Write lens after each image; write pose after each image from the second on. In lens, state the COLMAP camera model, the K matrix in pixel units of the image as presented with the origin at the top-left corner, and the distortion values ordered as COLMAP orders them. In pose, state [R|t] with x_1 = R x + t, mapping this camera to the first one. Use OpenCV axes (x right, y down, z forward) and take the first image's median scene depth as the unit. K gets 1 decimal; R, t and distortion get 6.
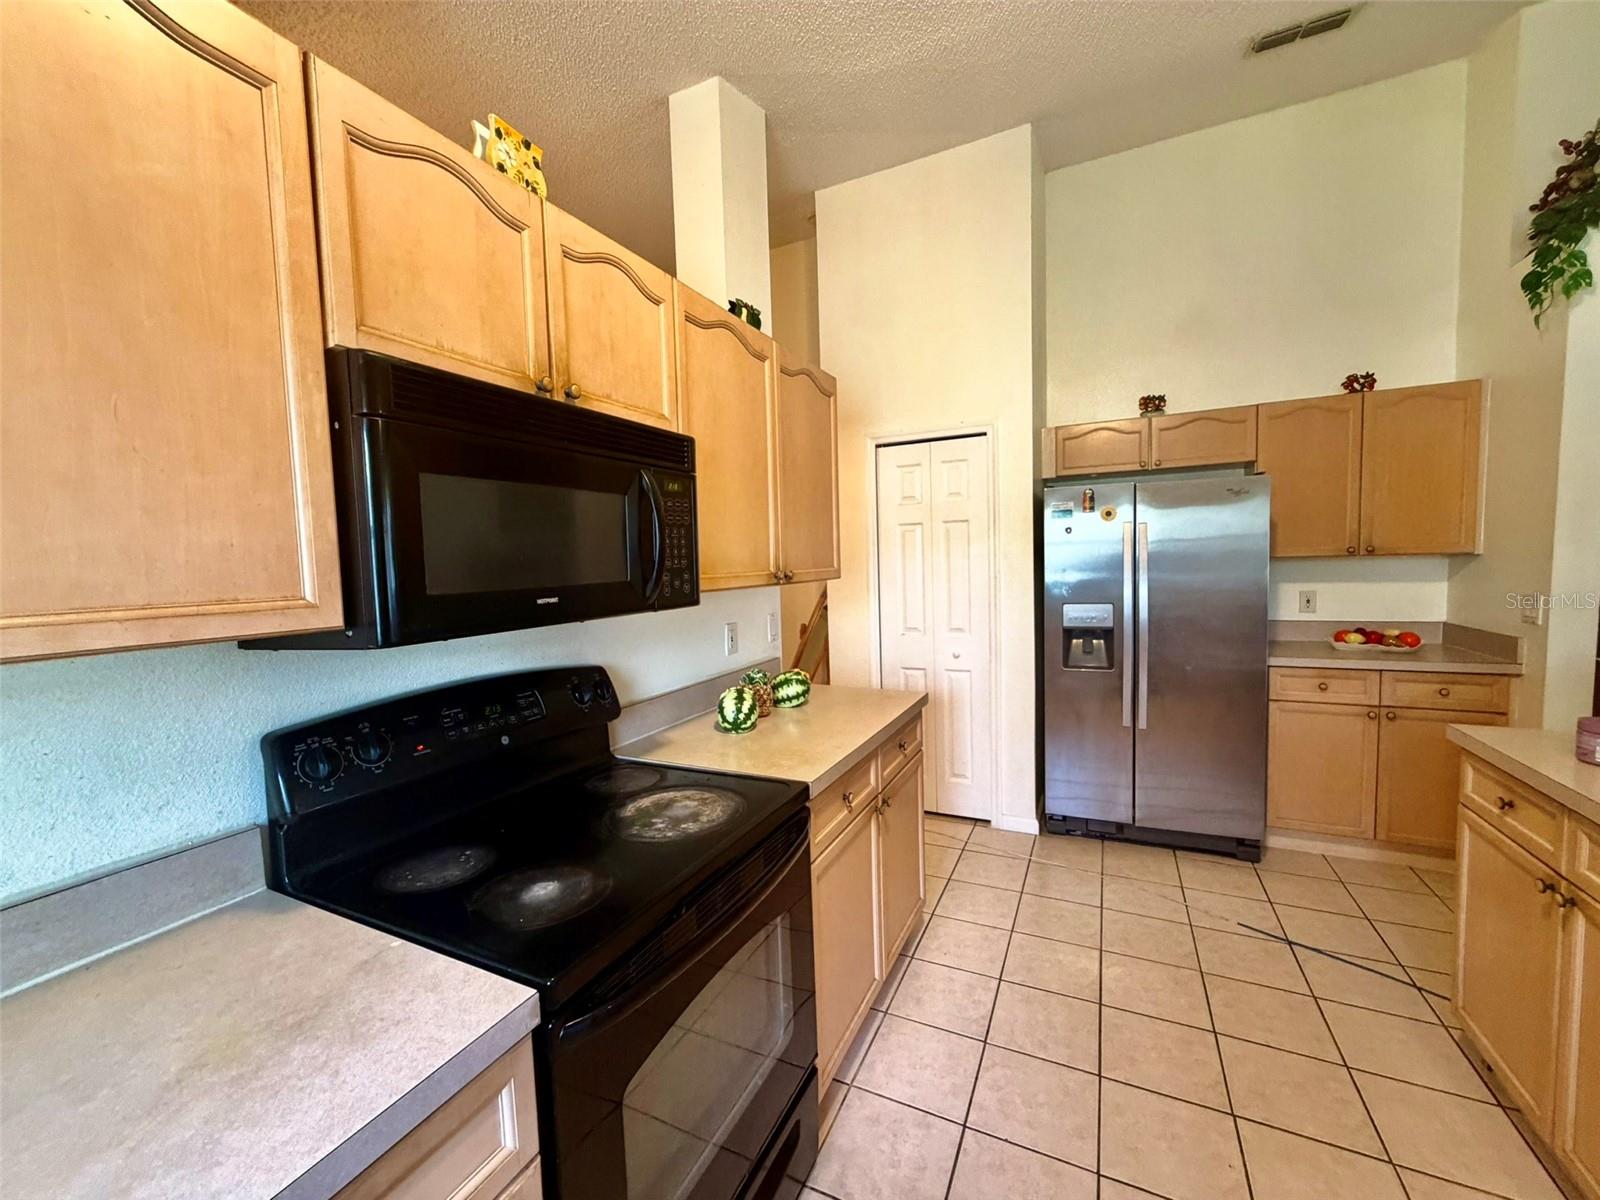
lens RADIAL K [[636.0, 0, 794.8], [0, 636.0, 603.0], [0, 0, 1]] dist [0.000644, -0.000438]
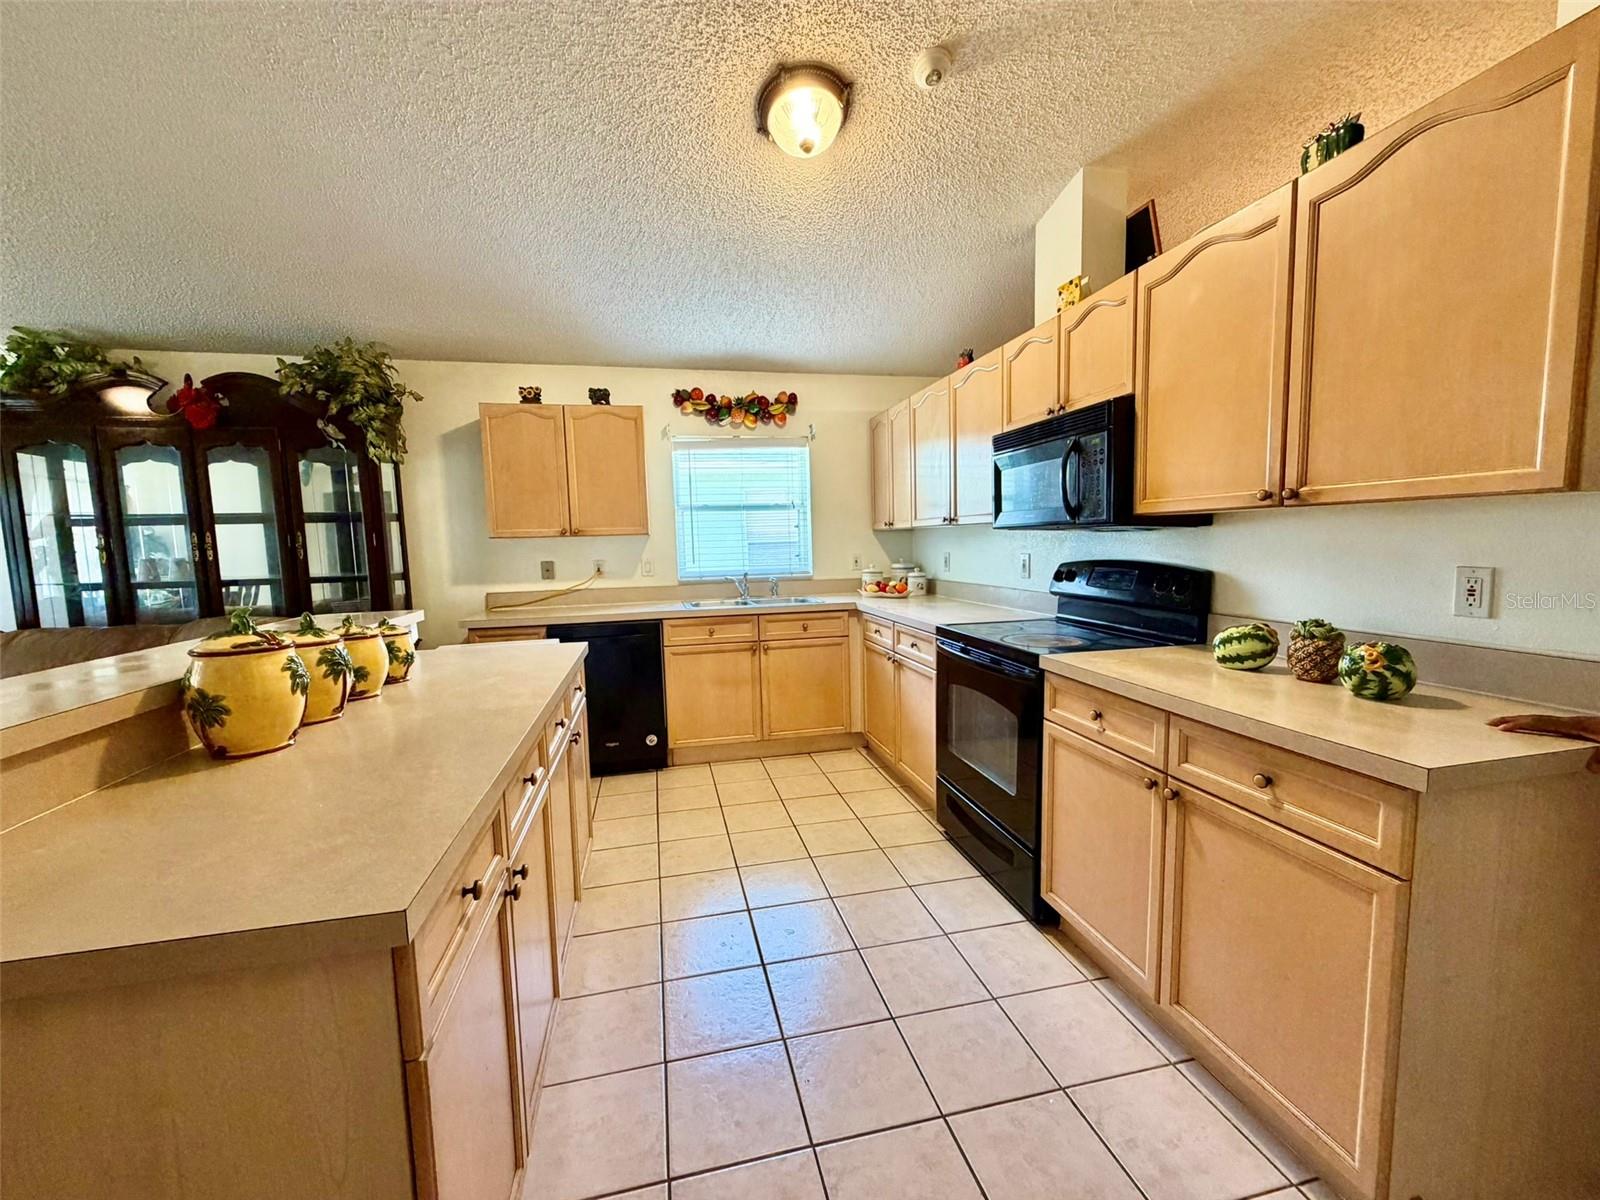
lens RADIAL K [[636.0, 0, 794.8], [0, 636.0, 603.0], [0, 0, 1]] dist [0.000644, -0.000438]
pose [[-0.777794, 0.112069, -0.618447, 0.627661], [0.006973, 0.985453, 0.169805, -0.033110], [0.628480, 0.127761, -0.767261, 0.837784]]
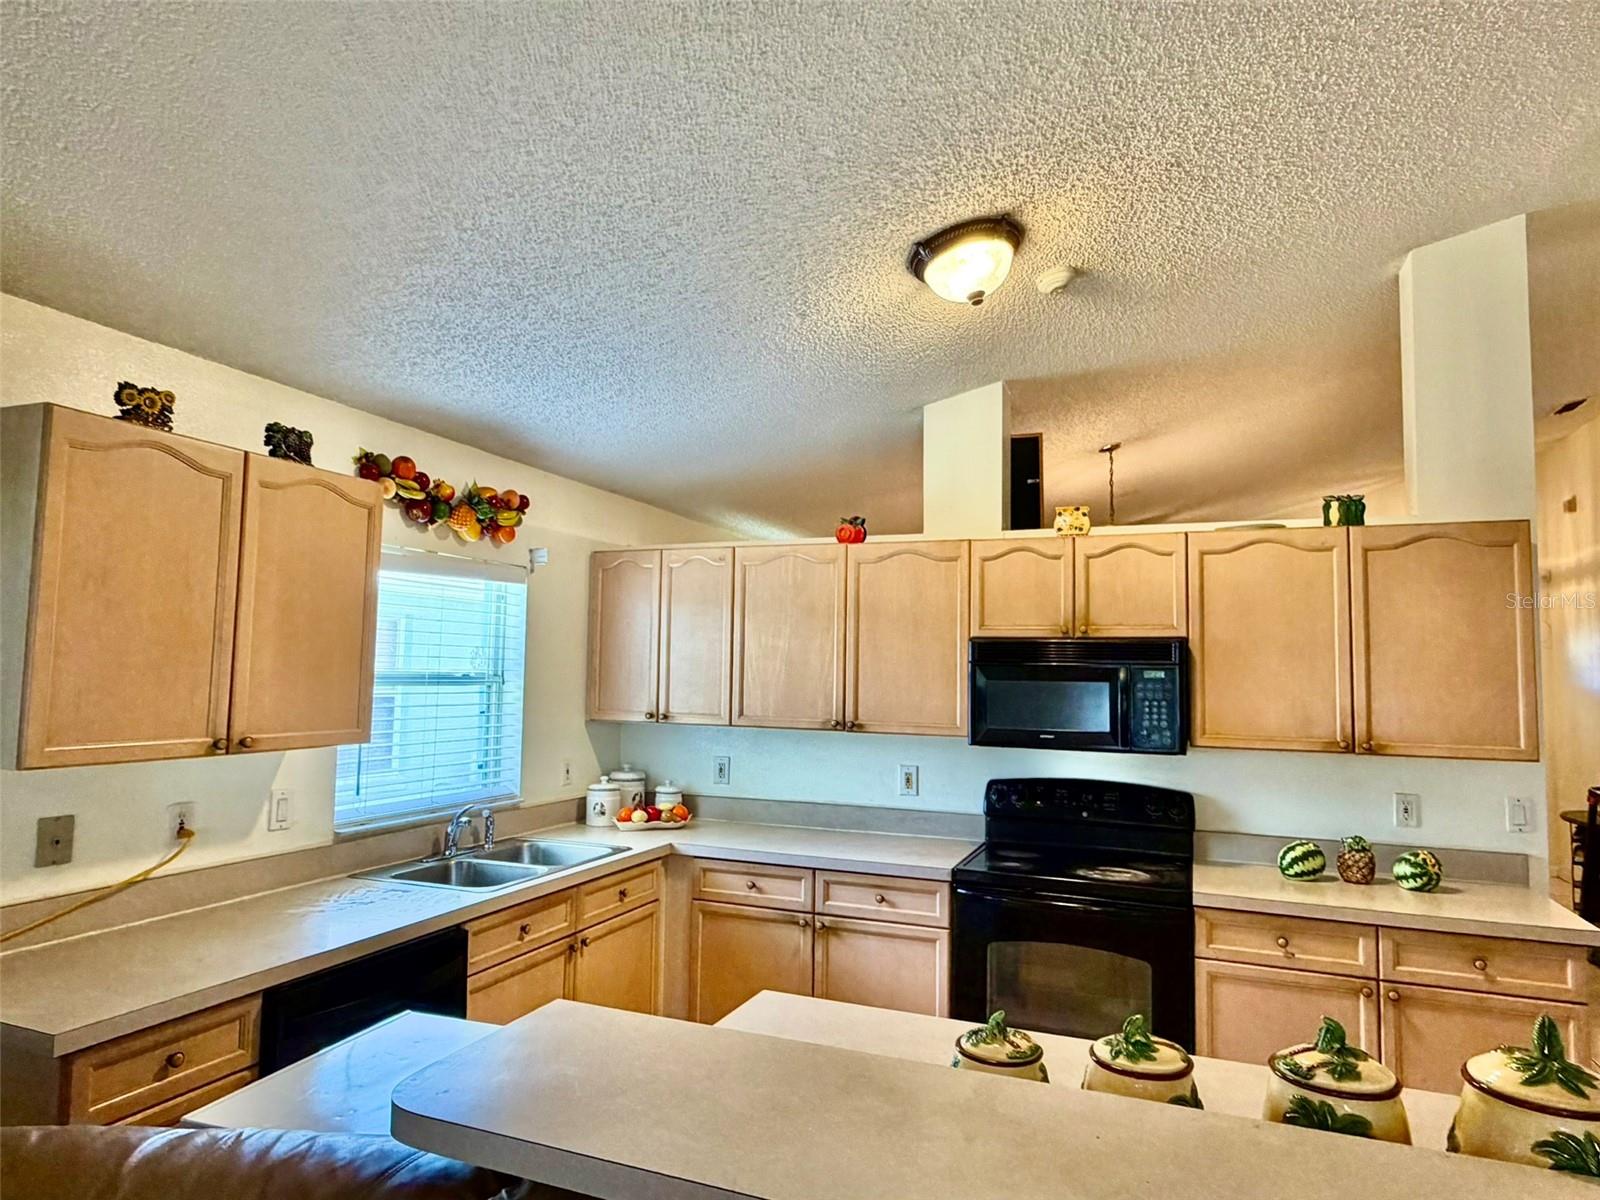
lens RADIAL K [[964.3, 0, 796.4], [0, 964.3, 606.3], [0, 0, 1]] dist [0.000860, 0.000122]
pose [[0.073816, -0.039223, -0.996500, 1.010947], [-0.087846, 0.995086, -0.045675, -0.079160], [0.993395, 0.090910, 0.070007, -0.026492]]
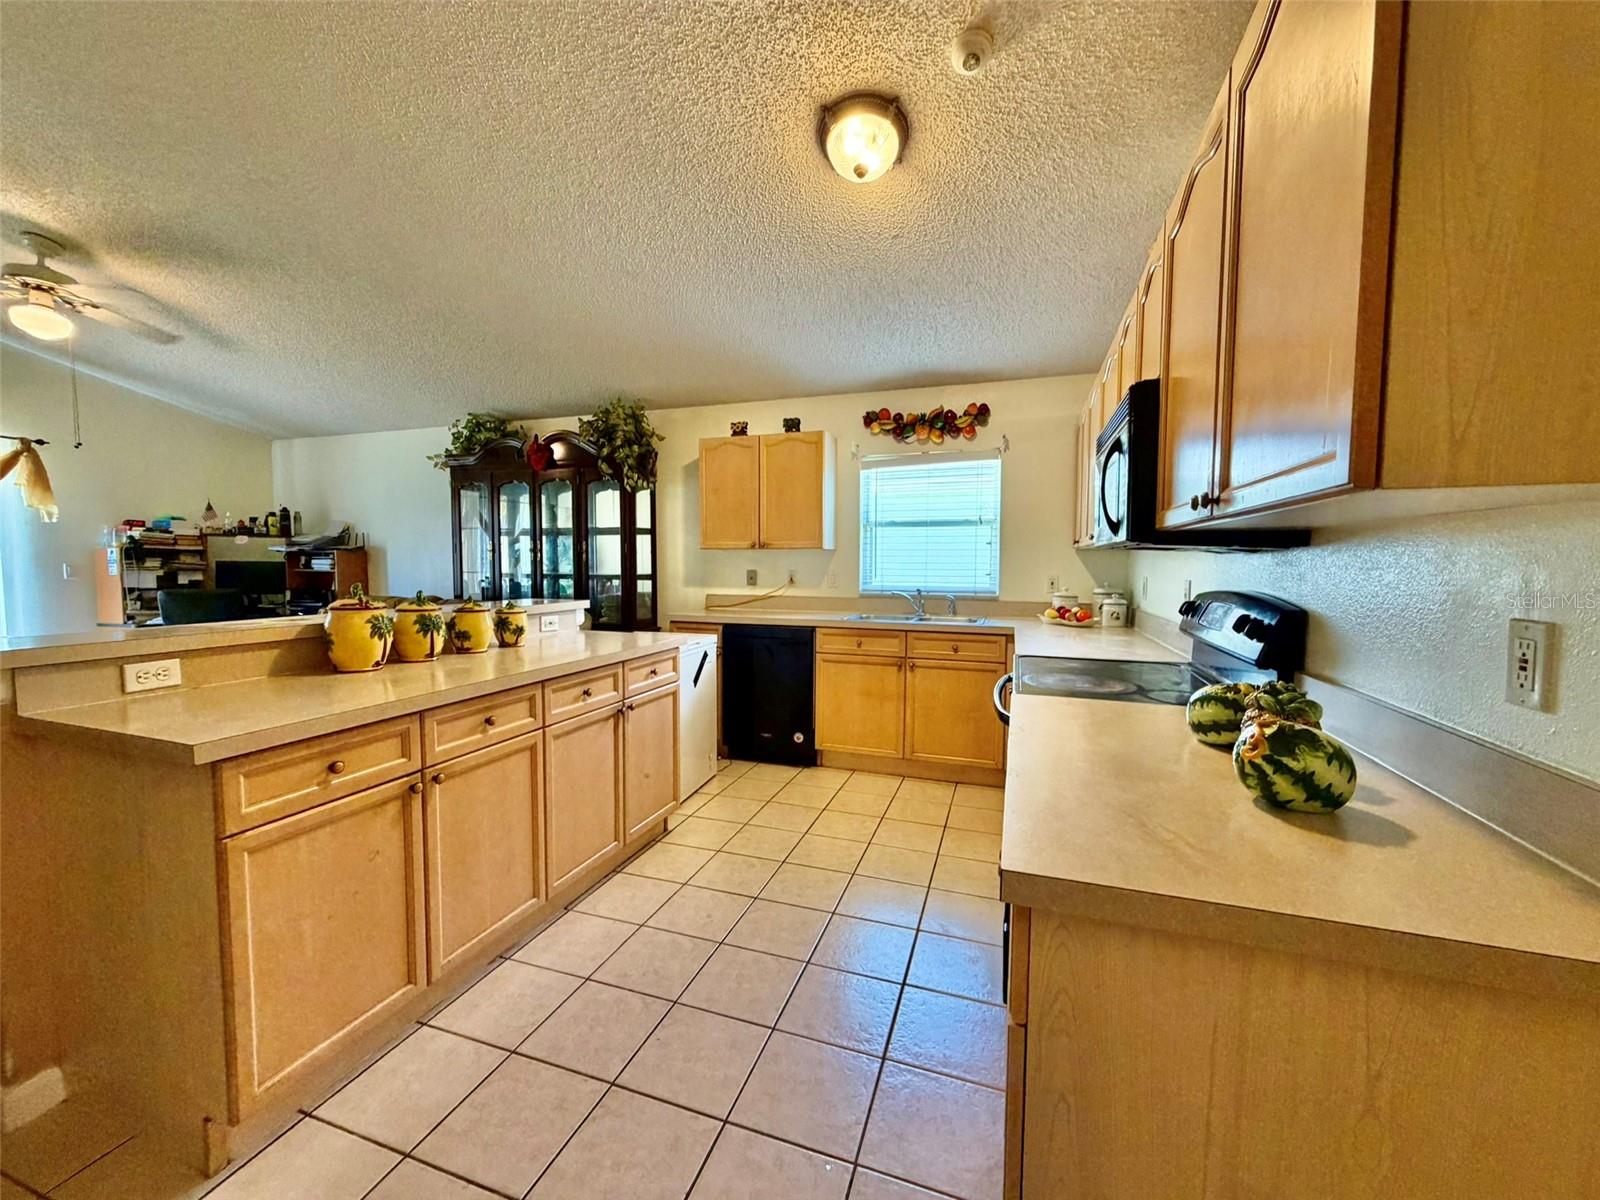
lens RADIAL K [[636.0, 0, 794.8], [0, 636.0, 603.0], [0, 0, 1]] dist [0.000644, -0.000438]
pose [[-0.992323, 0.034158, -0.118866, 0.273803], [0.017779, 0.990519, 0.136218, -0.025493], [0.122392, 0.133059, -0.983522, 1.022170]]
